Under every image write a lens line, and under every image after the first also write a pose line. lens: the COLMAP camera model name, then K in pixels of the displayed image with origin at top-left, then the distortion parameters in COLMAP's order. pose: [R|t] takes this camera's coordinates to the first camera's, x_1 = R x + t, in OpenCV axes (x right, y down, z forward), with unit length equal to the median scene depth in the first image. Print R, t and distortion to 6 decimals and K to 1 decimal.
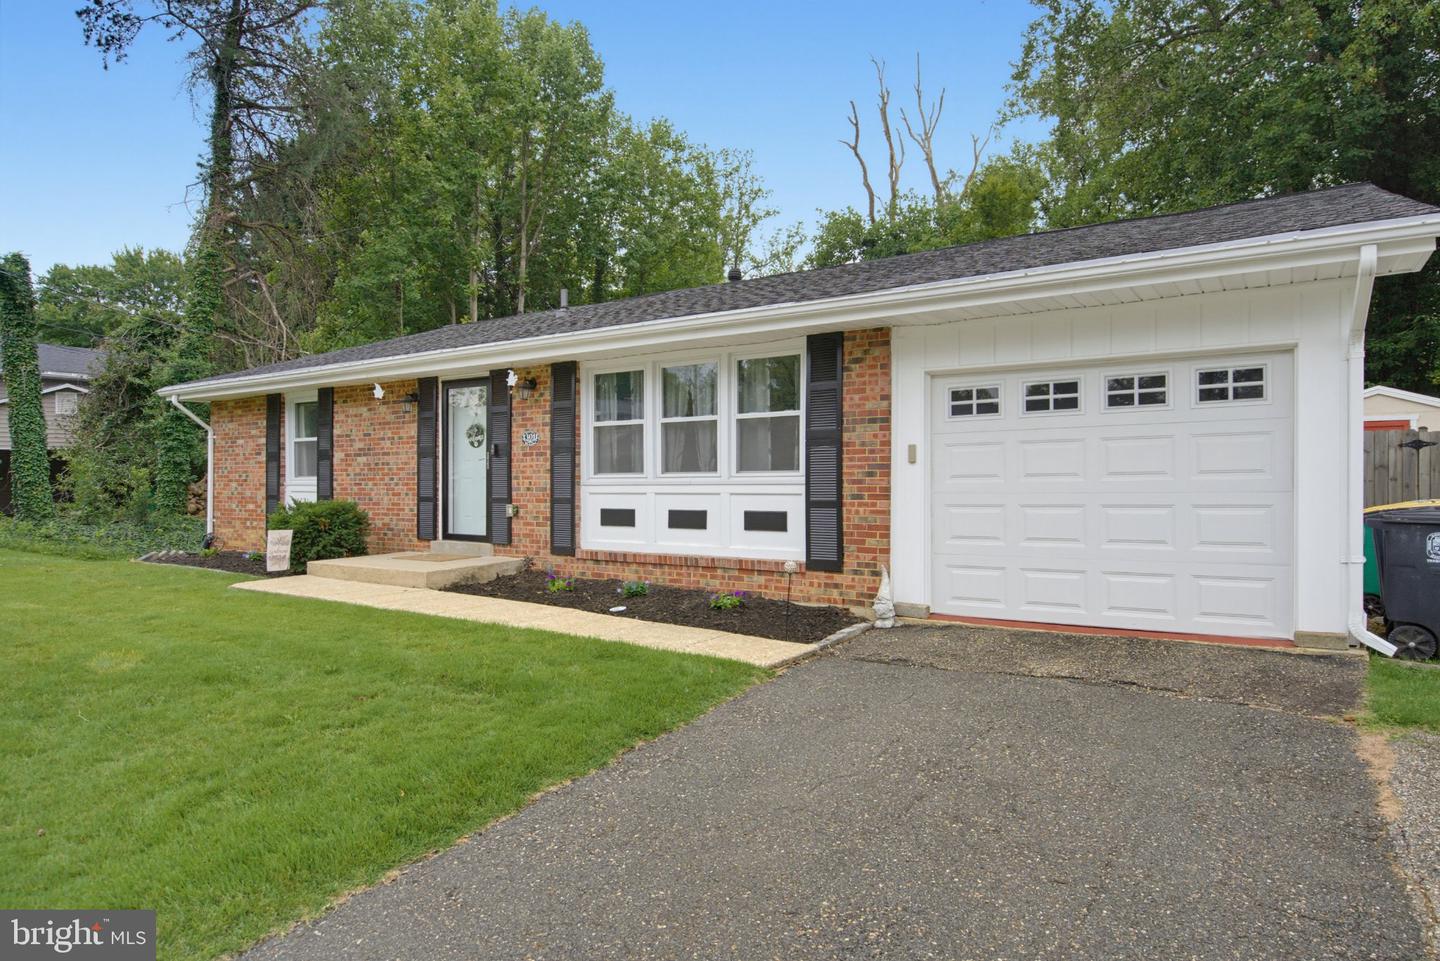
lens RADIAL K [[888.3, 0, 720.0], [0, 888.3, 480.5], [0, 0, 1]] dist [0.040082, 0.001875]
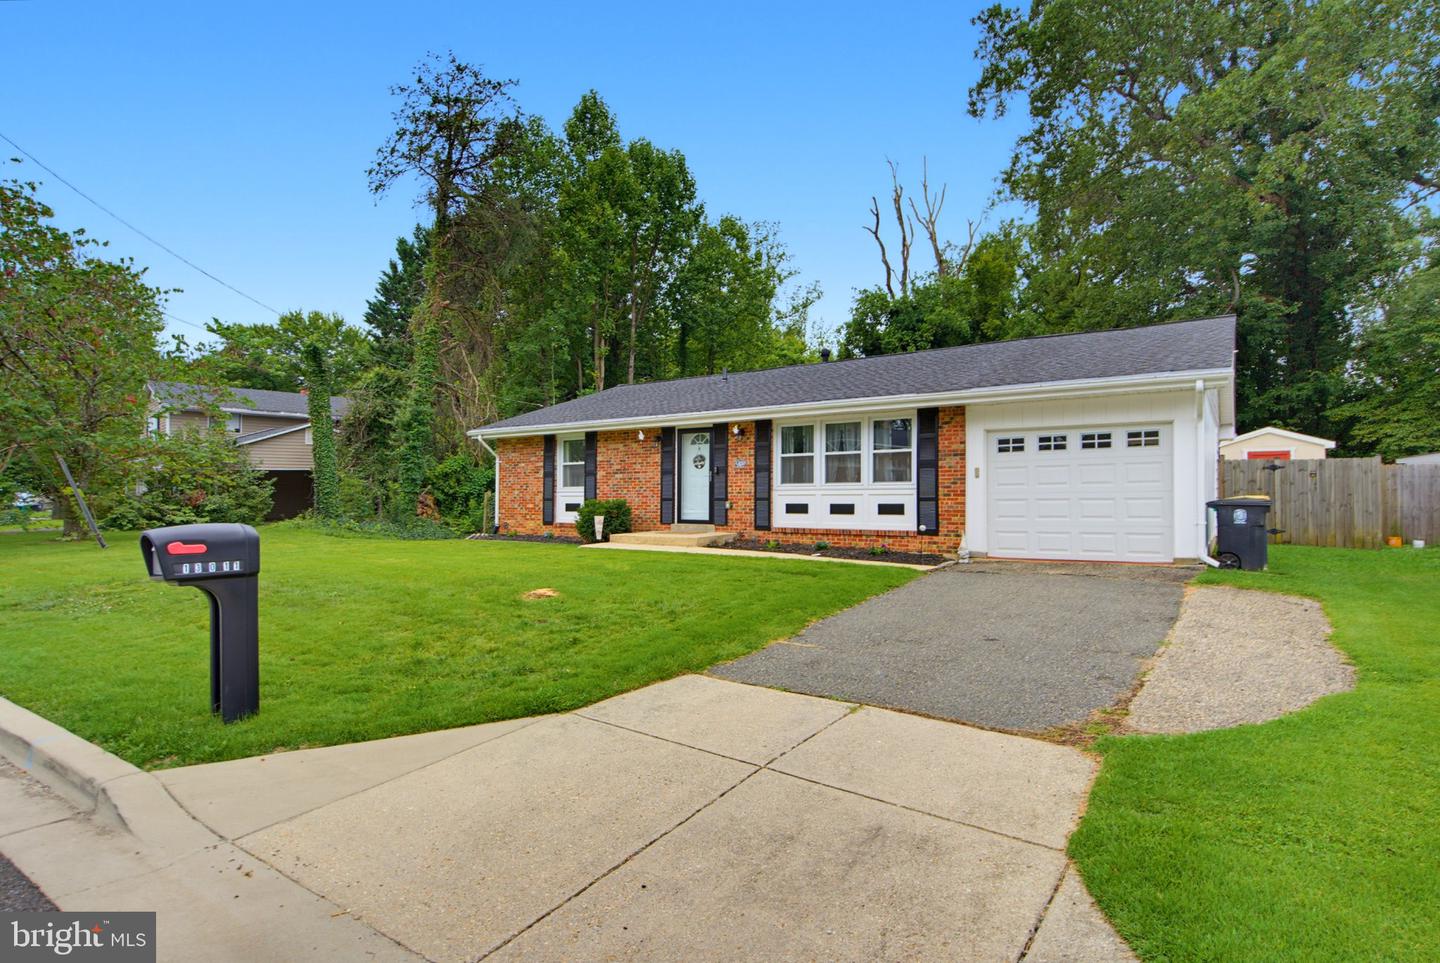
lens RADIAL K [[769.7, 0, 720.0], [0, 769.7, 481.5], [0, 0, 1]] dist [0.048360, -0.000956]
pose [[0.999723, 0.001825, -0.023482, -0.221964], [-0.002287, 0.999804, -0.019686, 0.017641], [0.023442, 0.019734, 0.999530, -0.501167]]
